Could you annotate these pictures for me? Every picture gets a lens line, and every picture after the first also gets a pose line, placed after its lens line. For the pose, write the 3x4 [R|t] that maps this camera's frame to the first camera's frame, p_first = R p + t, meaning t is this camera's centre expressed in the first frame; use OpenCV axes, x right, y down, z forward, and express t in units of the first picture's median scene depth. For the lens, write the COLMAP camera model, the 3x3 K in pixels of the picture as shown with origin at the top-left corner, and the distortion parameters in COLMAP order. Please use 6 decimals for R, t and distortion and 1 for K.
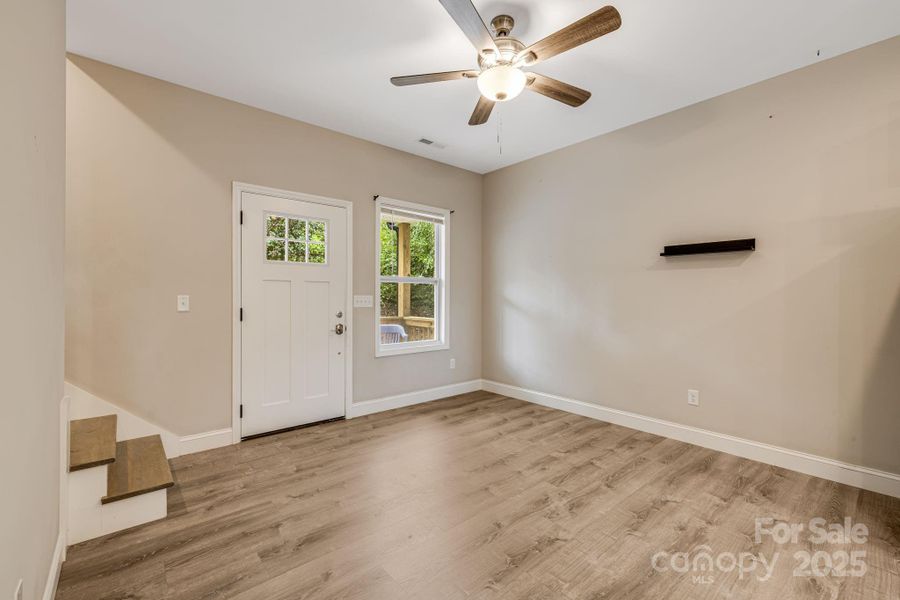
lens RADIAL K [[392.5, 0, 445.8], [0, 392.5, 298.4], [0, 0, 1]] dist [0.008243, -0.000231]
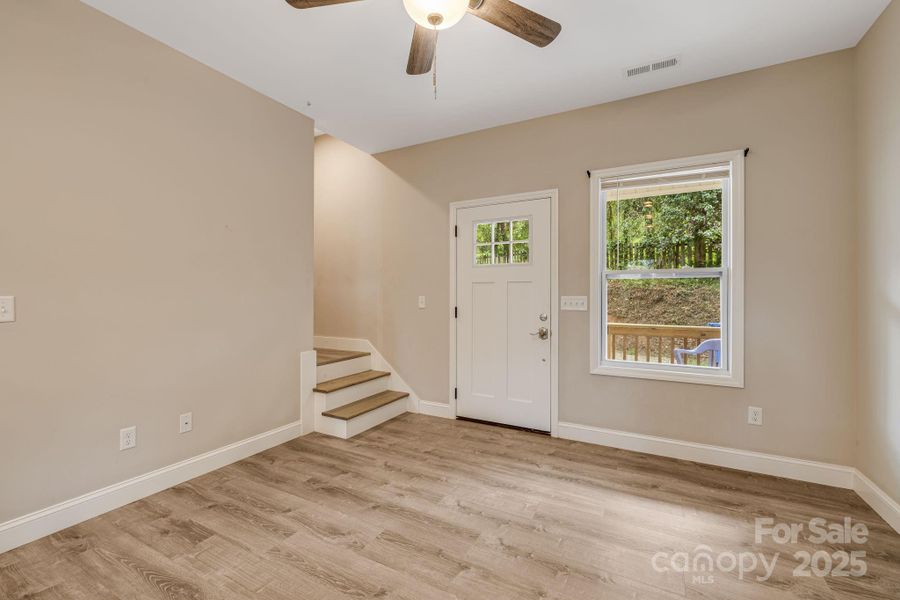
lens RADIAL K [[395.7, 0, 442.9], [0, 395.7, 295.3], [0, 0, 1]] dist [0.002579, 0.000939]
pose [[0.341404, -0.004400, -0.939907, 0.575467], [-0.007935, 0.999940, -0.007563, -0.000511], [0.939883, 0.010040, 0.341348, 0.536851]]
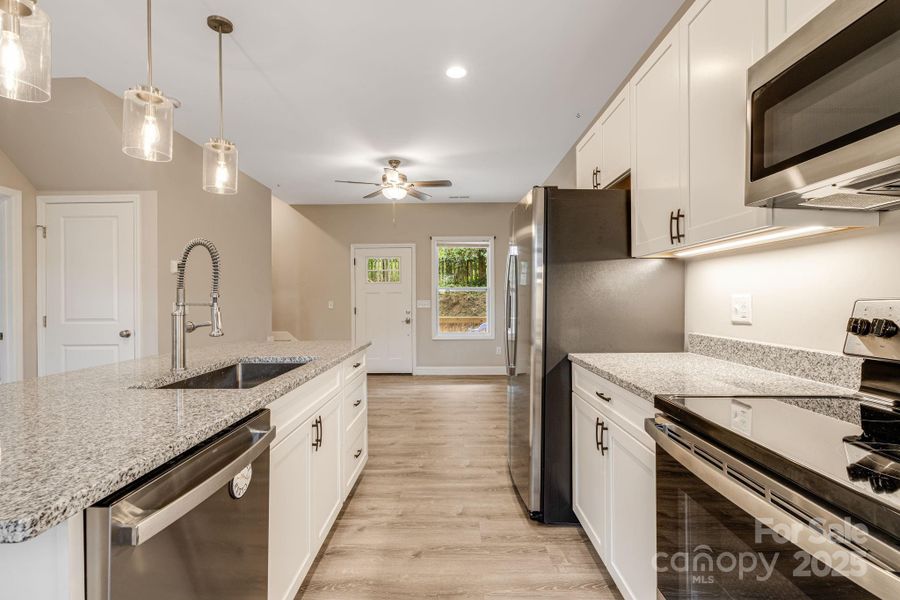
lens RADIAL K [[395.0, 0, 452.4], [0, 395.0, 304.7], [0, 0, 1]] dist [-0.000686, -0.000518]
pose [[0.748268, -0.000952, -0.663396, 1.125408], [0.003614, 0.999990, 0.002642, 0.007415], [0.663387, -0.004374, 0.748264, -0.153978]]
